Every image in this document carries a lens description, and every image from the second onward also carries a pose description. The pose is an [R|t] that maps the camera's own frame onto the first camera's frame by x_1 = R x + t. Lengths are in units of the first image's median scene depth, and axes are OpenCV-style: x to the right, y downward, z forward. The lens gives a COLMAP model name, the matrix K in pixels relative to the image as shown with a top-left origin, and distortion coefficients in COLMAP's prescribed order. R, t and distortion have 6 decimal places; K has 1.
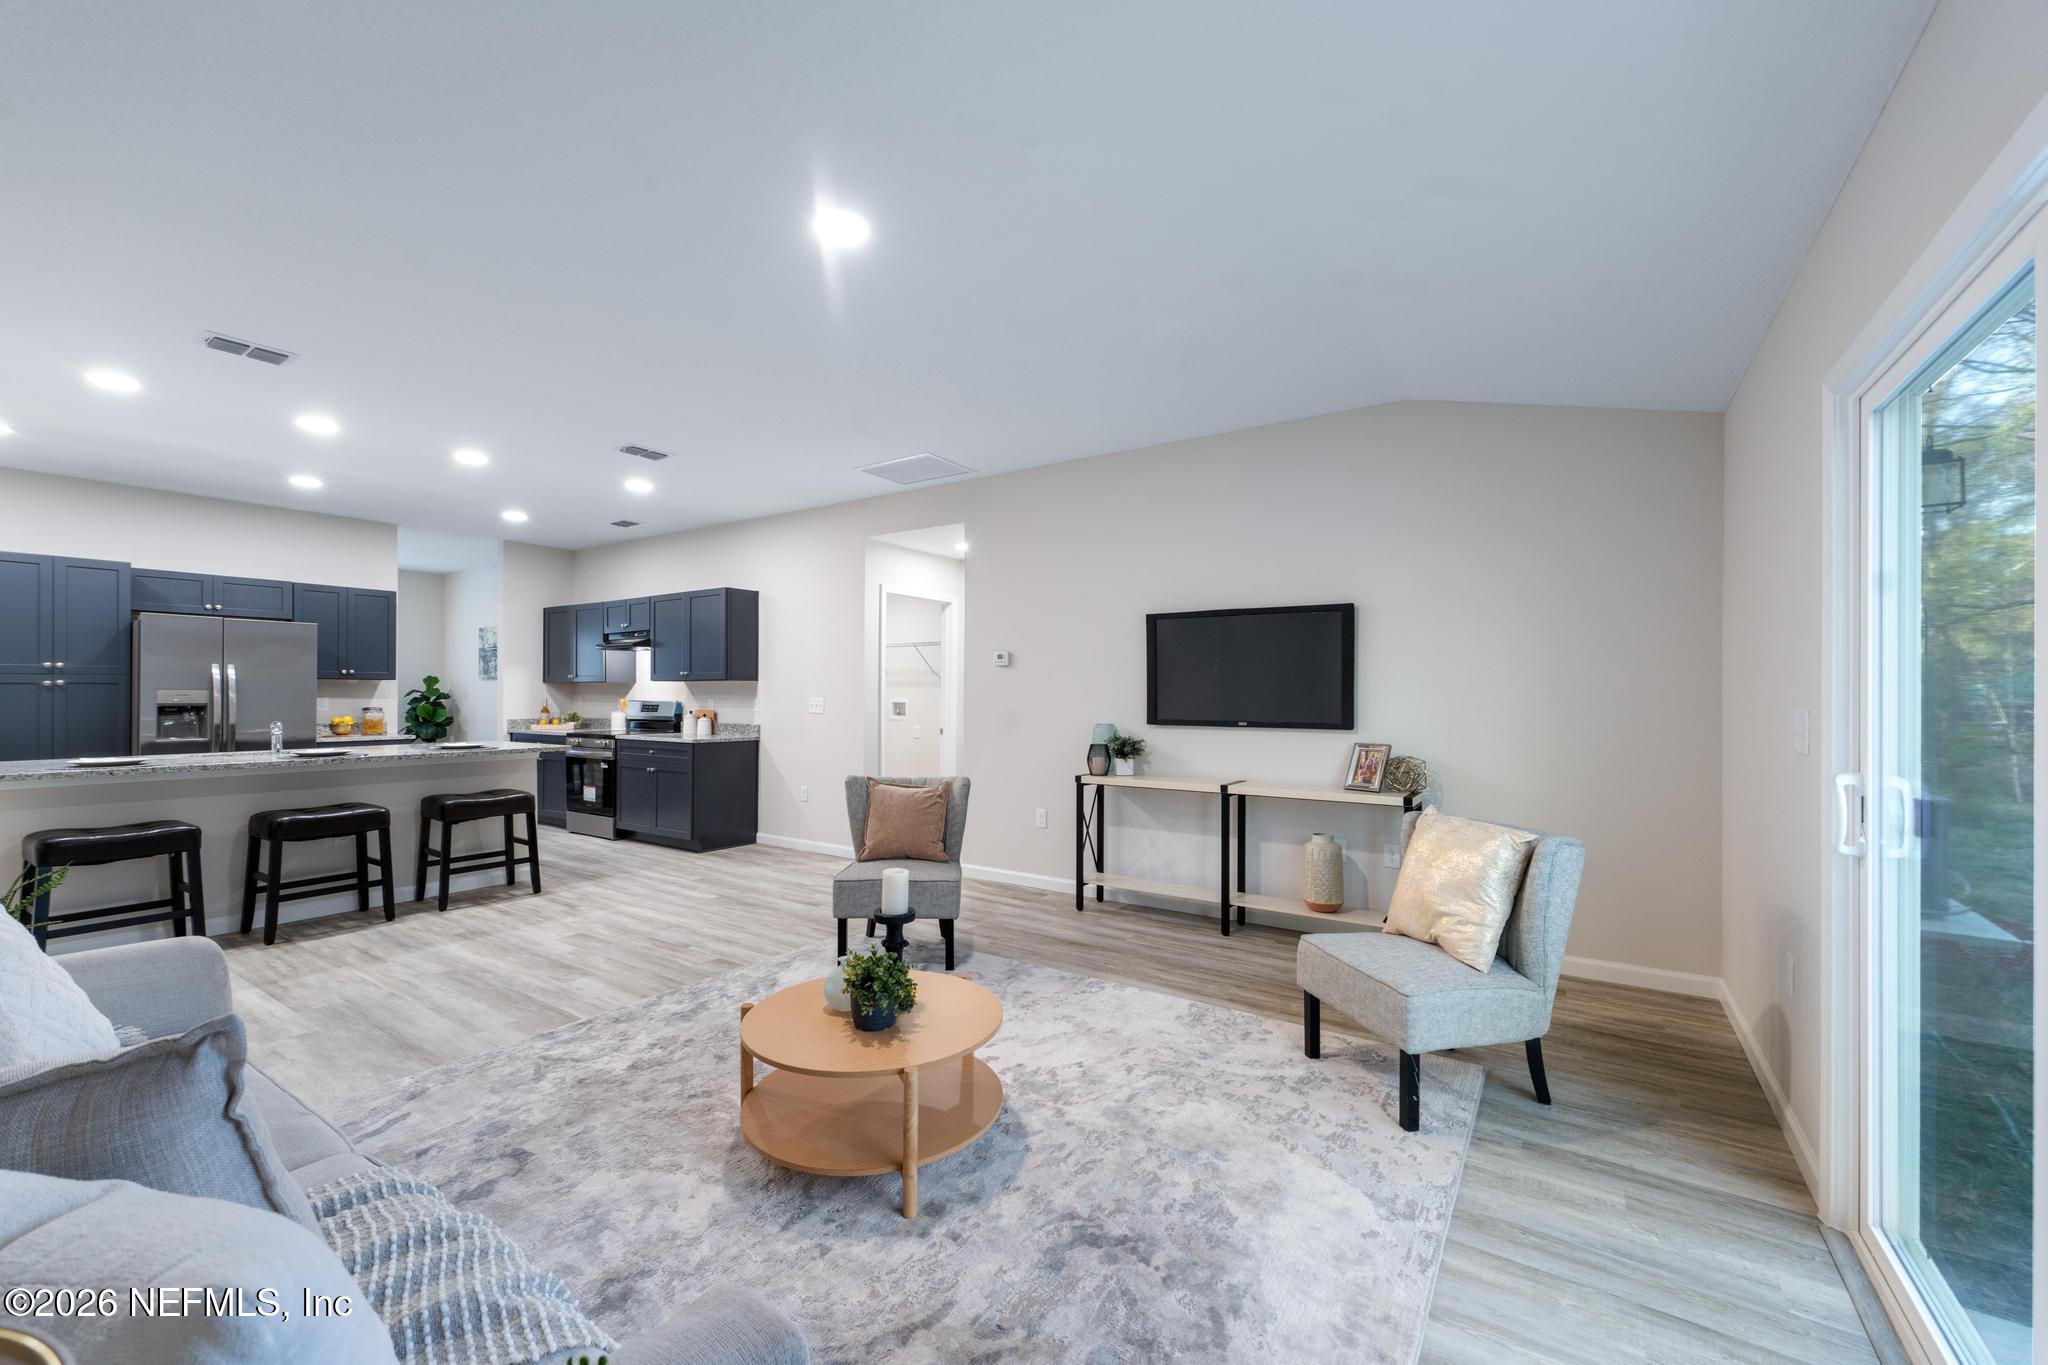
lens RADIAL K [[816.3, 0, 1021.2], [0, 816.3, 690.7], [0, 0, 1]] dist [0.000062, 0.000225]
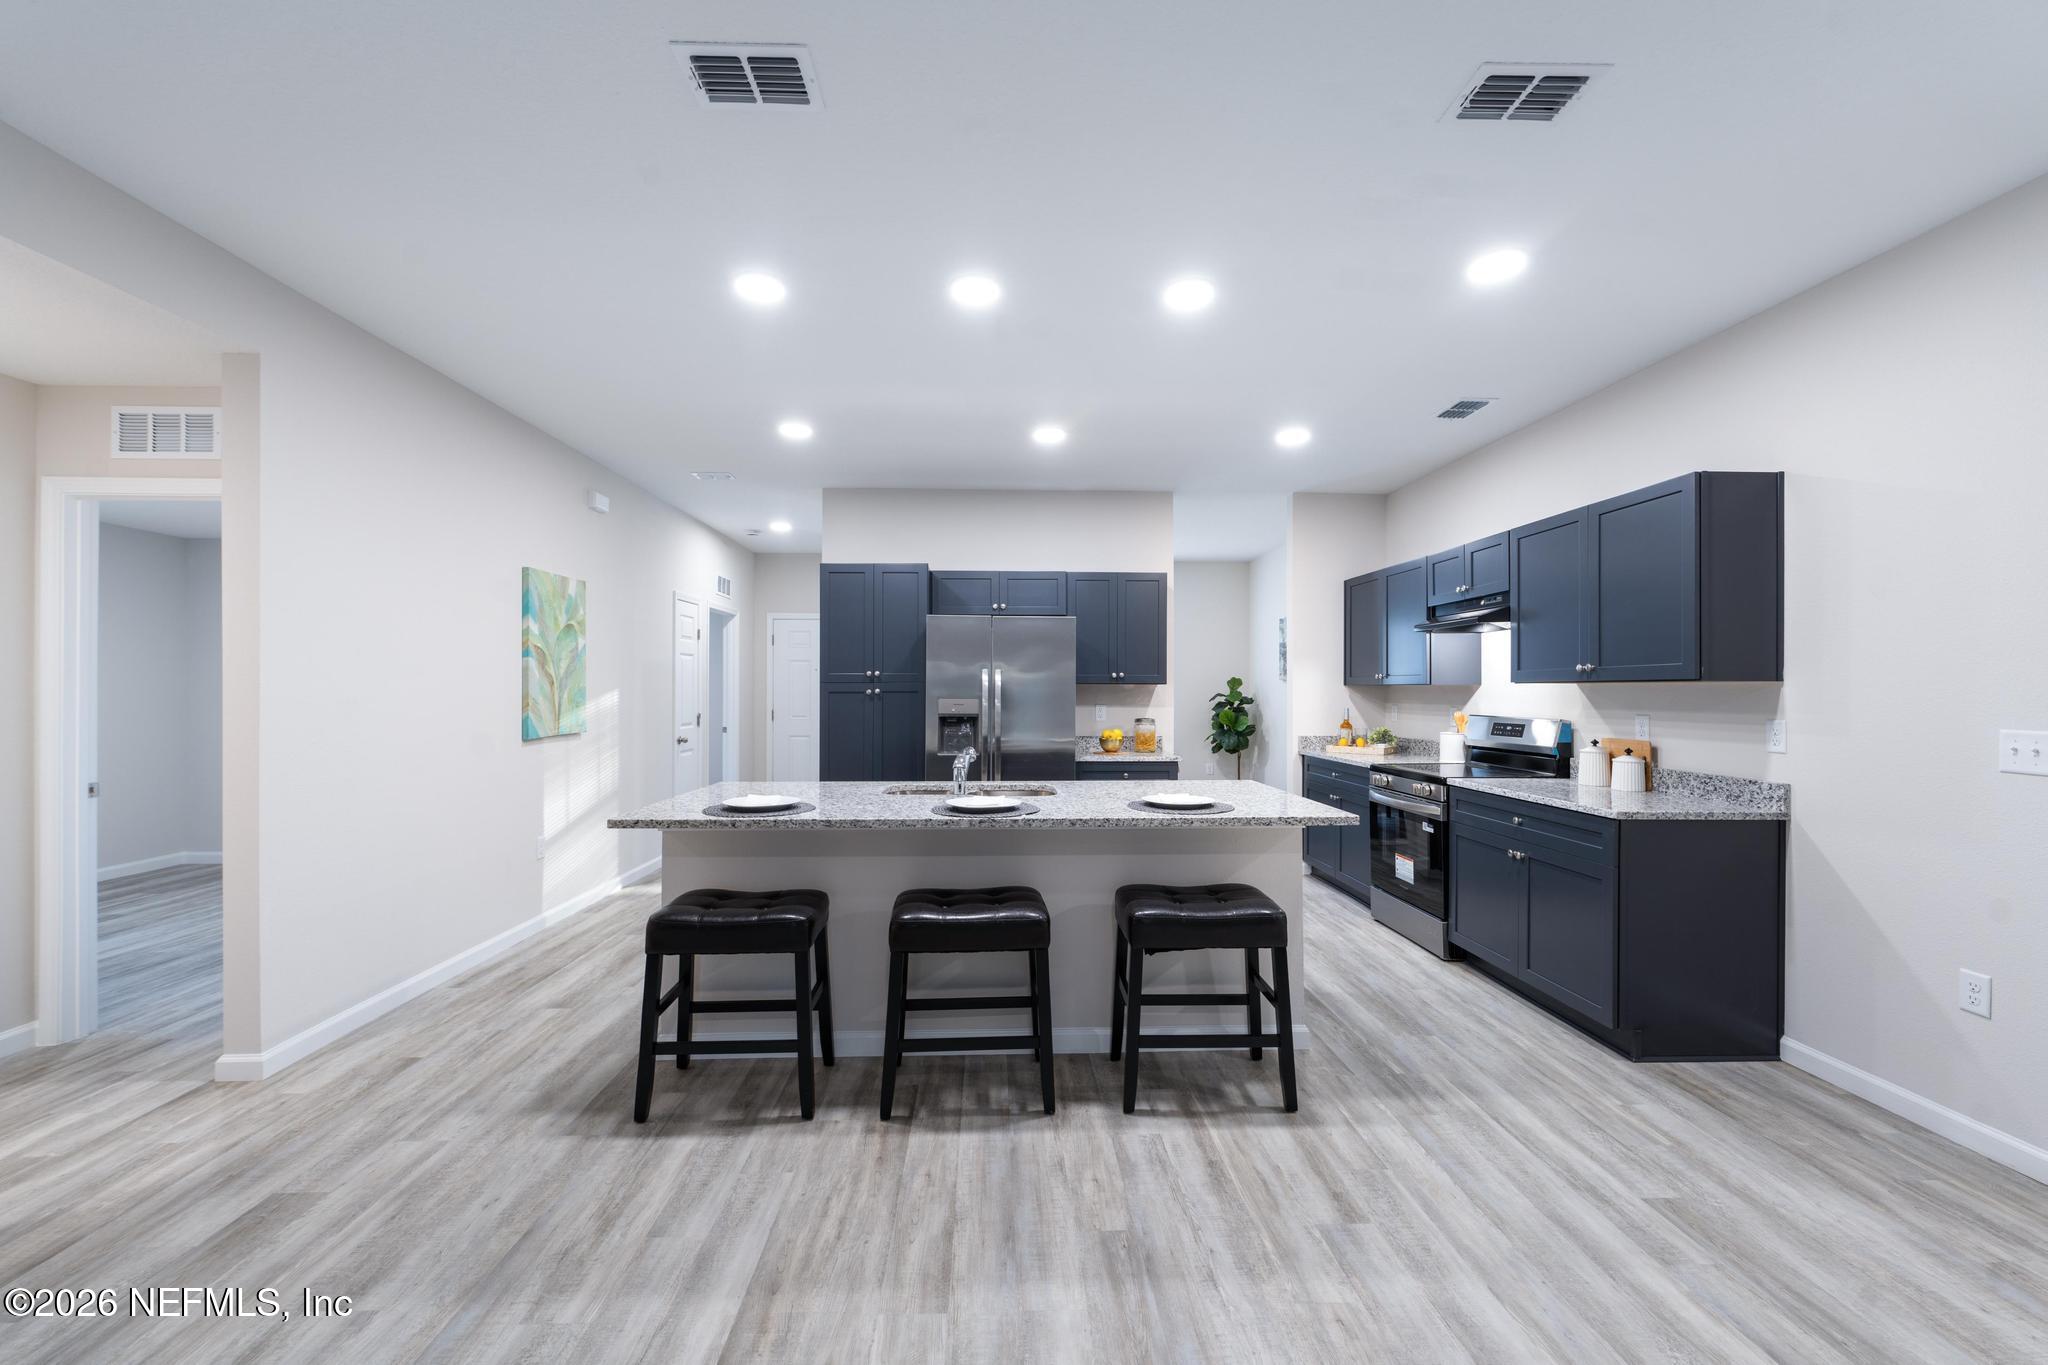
lens RADIAL K [[816.3, 0, 1021.2], [0, 816.3, 690.7], [0, 0, 1]] dist [0.000062, 0.000225]
pose [[0.588992, -0.000226, -0.808139, -0.214416], [0.002812, 0.999994, 0.001770, -0.009152], [0.808134, -0.003315, 0.588989, 0.429837]]
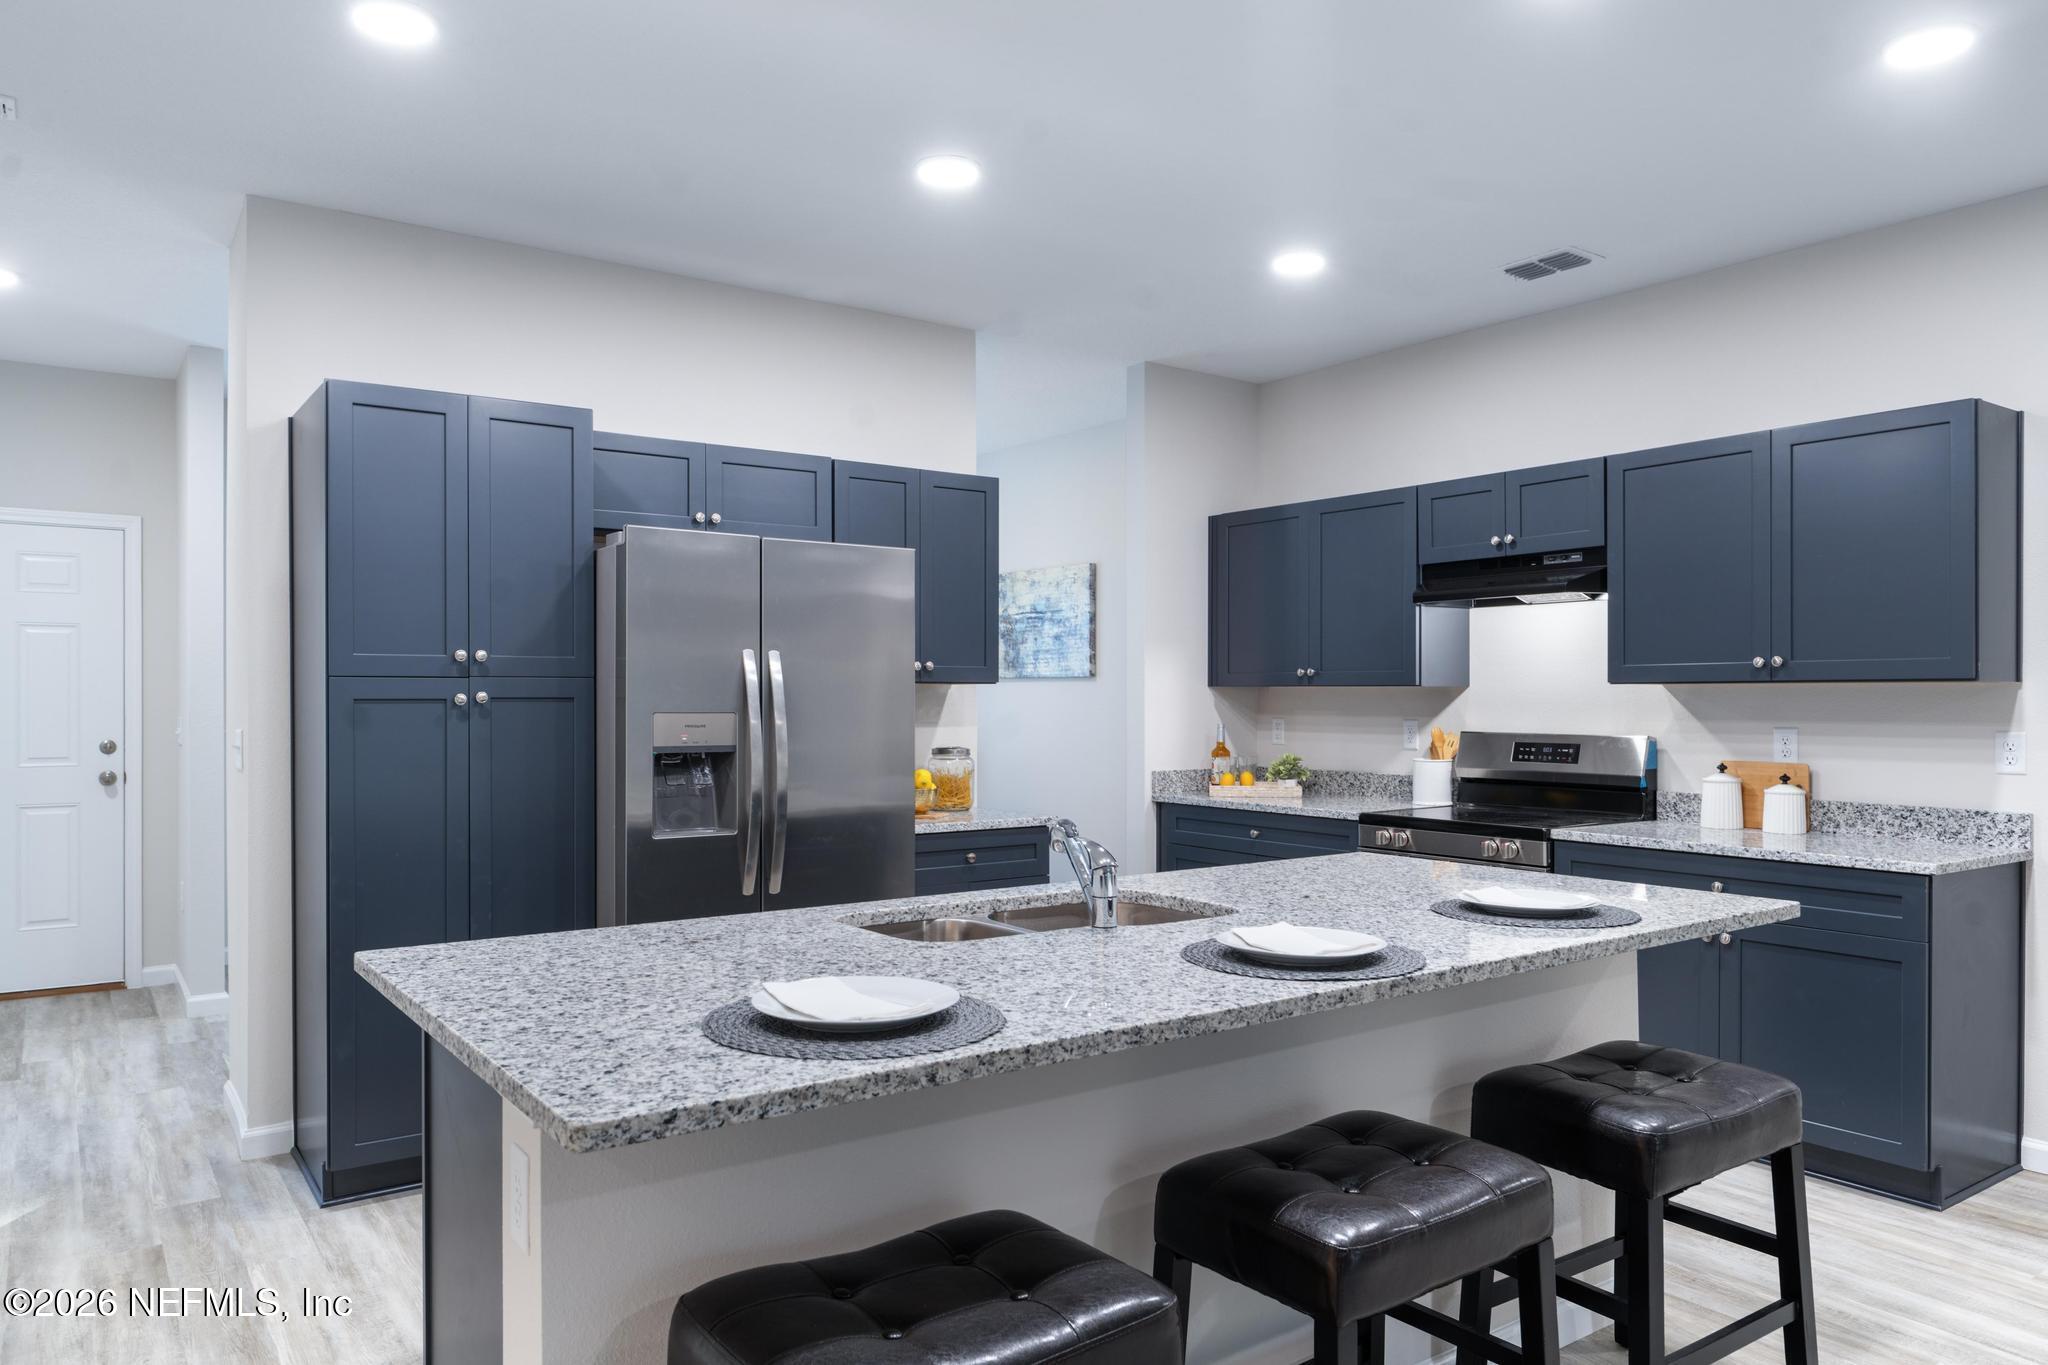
lens RADIAL K [[1362.1, 0, 1018.7], [0, 1362.1, 704.4], [0, 0, 1]] dist [-0.003460, -0.000341]
pose [[0.936244, 0.000980, -0.351348, -0.517674], [0.002579, 0.999950, 0.009661, -0.009546], [0.351340, -0.009951, 0.936195, 0.340940]]
